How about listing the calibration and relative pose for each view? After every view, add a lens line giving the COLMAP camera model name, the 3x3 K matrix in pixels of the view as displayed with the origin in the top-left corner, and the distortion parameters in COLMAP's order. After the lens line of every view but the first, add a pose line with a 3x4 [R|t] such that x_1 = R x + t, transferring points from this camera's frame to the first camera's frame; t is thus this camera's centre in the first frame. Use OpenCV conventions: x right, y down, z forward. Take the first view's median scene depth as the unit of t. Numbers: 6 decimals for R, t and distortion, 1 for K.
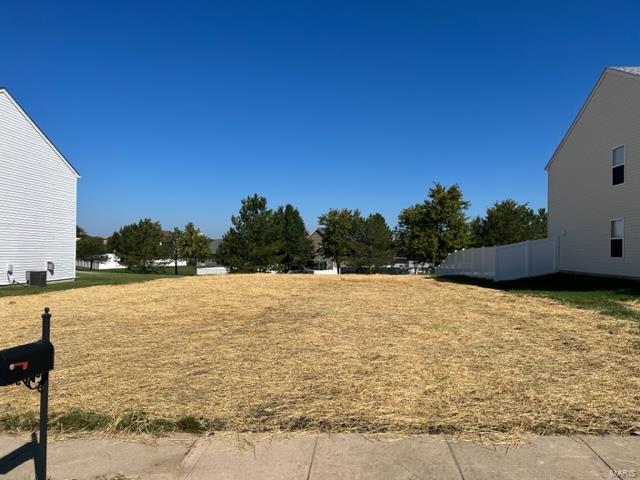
lens RADIAL K [[485.1, 0, 325.0], [0, 485.1, 243.5], [0, 0, 1]] dist [0.050622, -0.048173]
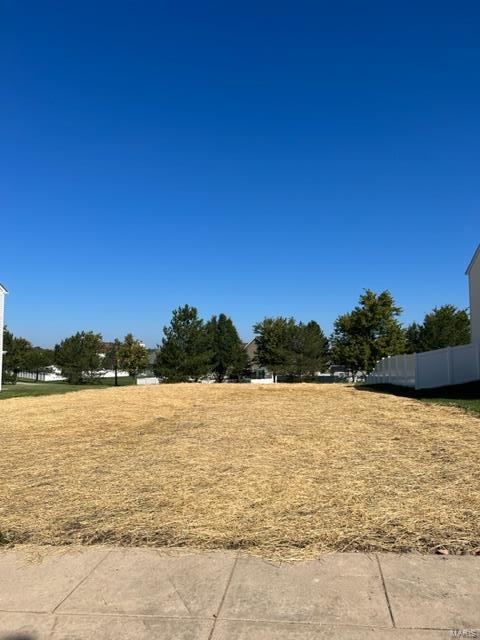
lens RADIAL K [[485.1, 0, 237.2], [0, 485.1, 318.4], [0, 0, 1]] dist [0.050622, -0.048173]
pose [[0.997131, -0.019400, -0.073166, 0.075606], [0.014243, 0.997420, -0.070359, -0.000167], [0.074342, 0.069115, 0.994835, -0.000447]]
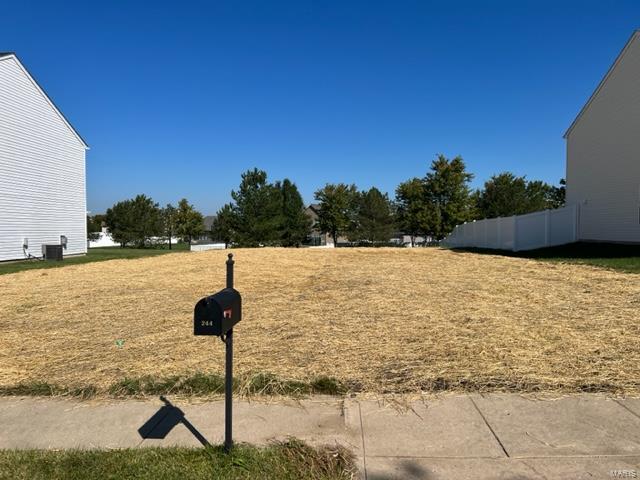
lens RADIAL K [[485.1, 0, 317.6], [0, 485.1, 240.6], [0, 0, 1]] dist [0.050622, -0.048173]
pose [[0.999782, -0.010038, 0.018306, -0.075936], [0.009297, 0.999152, 0.040113, 0.013087], [-0.018693, -0.039934, 0.999027, 0.018849]]
